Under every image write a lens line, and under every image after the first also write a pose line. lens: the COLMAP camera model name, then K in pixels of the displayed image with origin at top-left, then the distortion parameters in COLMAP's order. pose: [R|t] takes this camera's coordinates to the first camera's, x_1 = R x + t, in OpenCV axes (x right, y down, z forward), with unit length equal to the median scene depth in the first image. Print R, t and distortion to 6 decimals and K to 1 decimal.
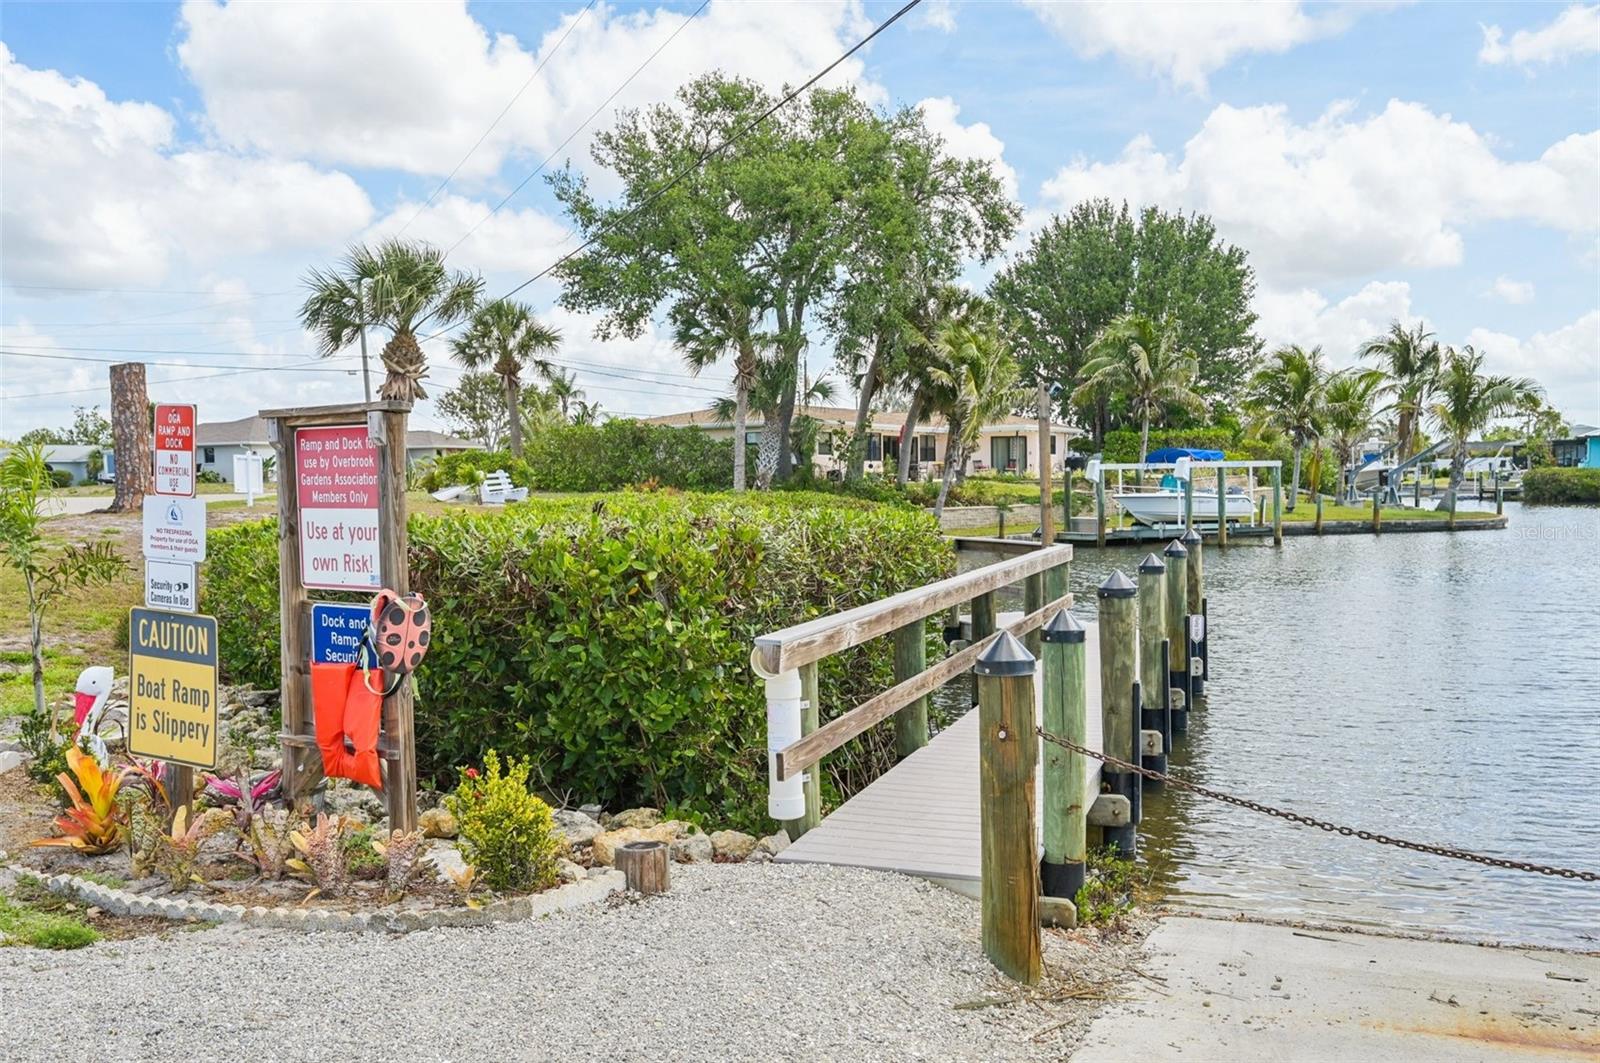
lens RADIAL K [[1287.2, 0, 804.2], [0, 1287.2, 583.5], [0, 0, 1]] dist [0.001719, -0.015452]
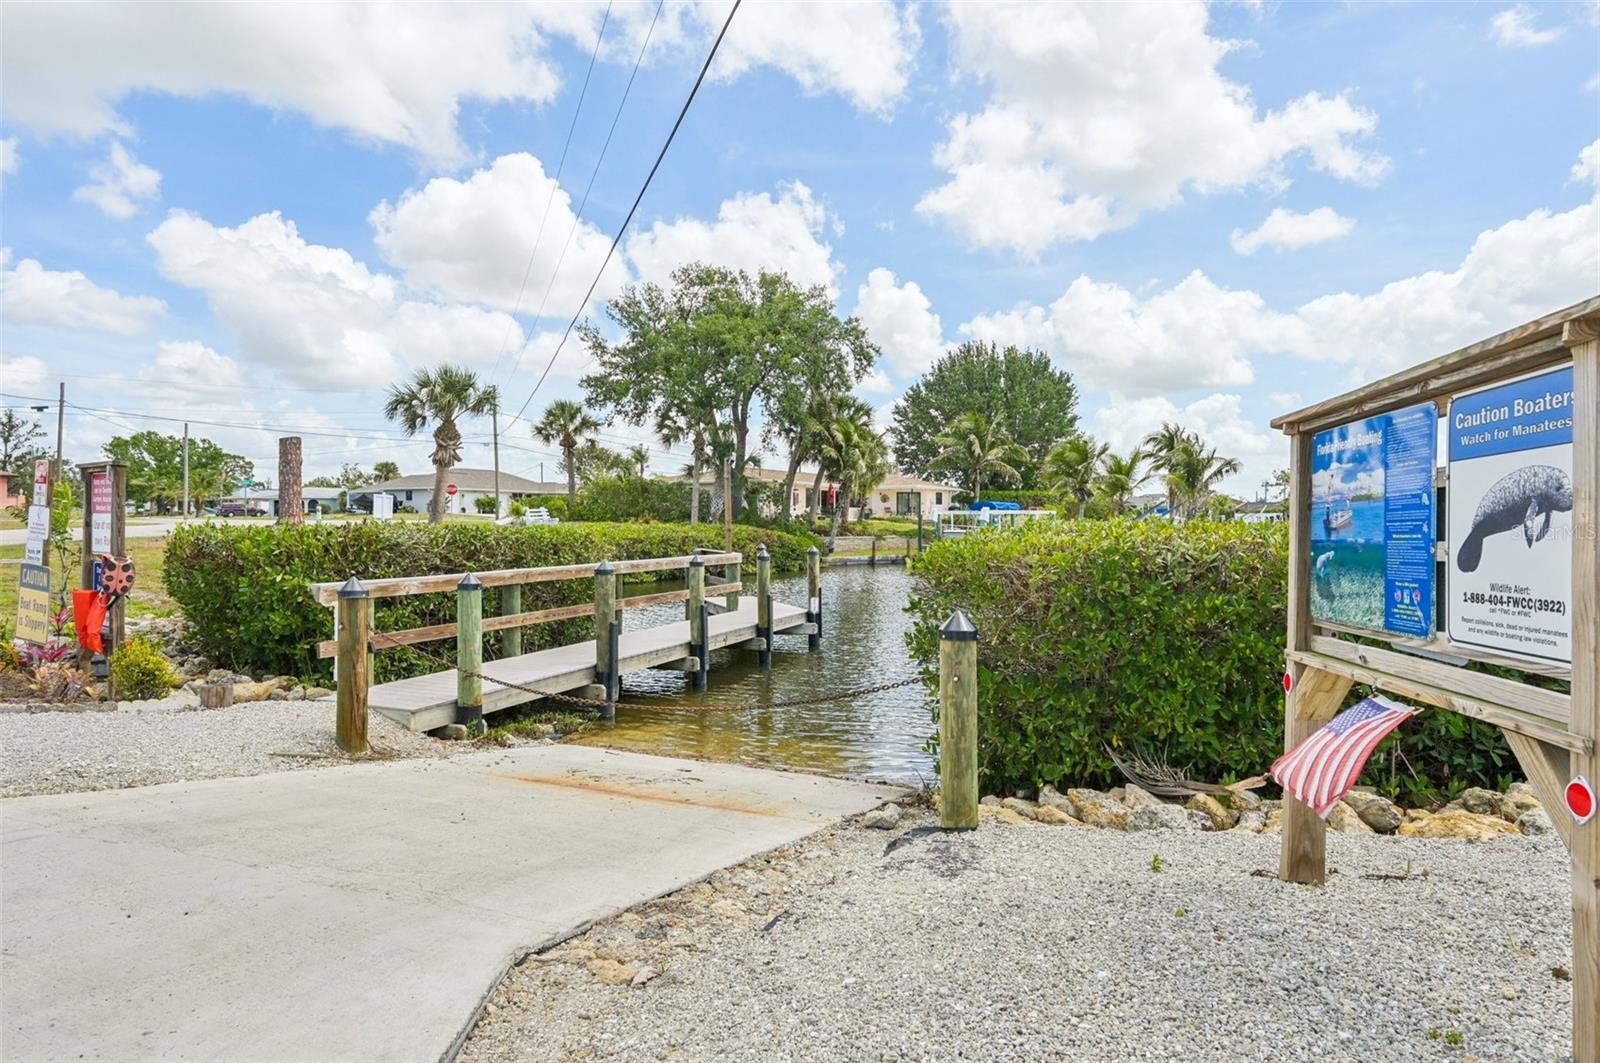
lens RADIAL K [[865.5, 0, 792.1], [0, 865.5, 515.8], [0, 0, 1]] dist [0.000523, 0.001209]
pose [[0.998675, 0.019331, -0.047686, 0.109990], [-0.023299, 0.996183, -0.084124, 0.004787], [0.045877, 0.085123, 0.995314, -0.041779]]
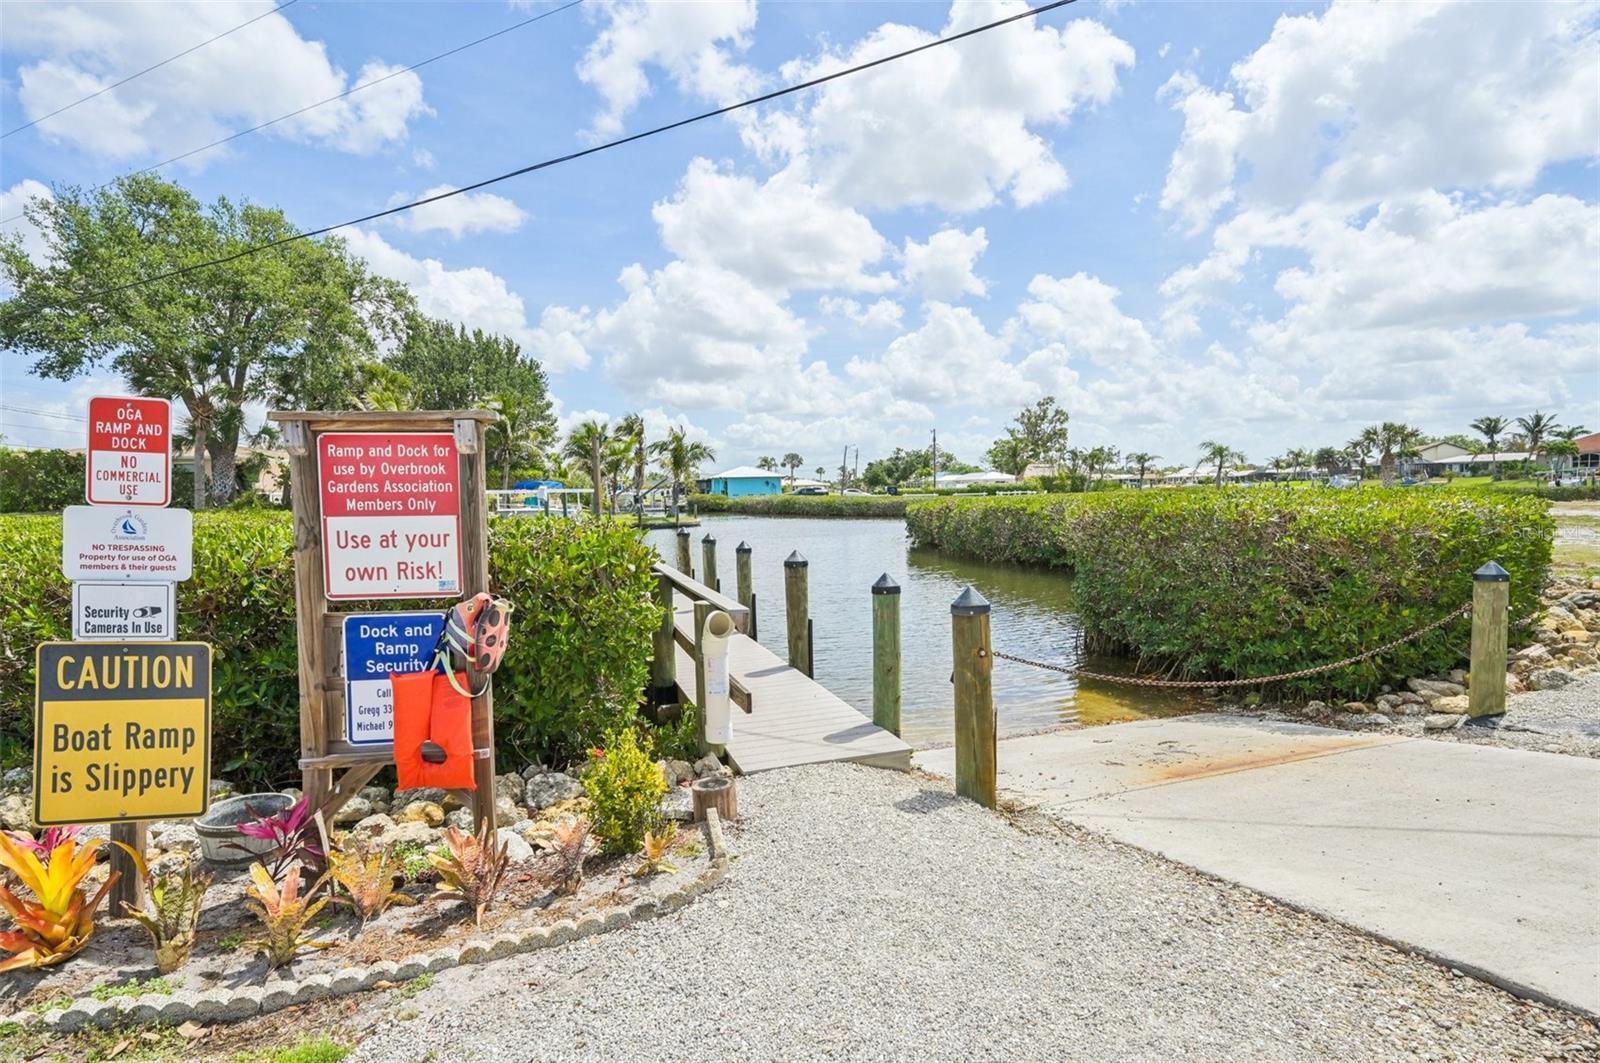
lens RADIAL K [[771.3, 0, 801.8], [0, 771.3, 542.3], [0, 0, 1]] dist [-0.003356, 0.000402]
pose [[0.770789, -0.036831, 0.636025, -0.070236], [0.054523, 0.998478, -0.008255, -0.002310], [-0.634753, 0.041041, 0.771625, 0.049067]]
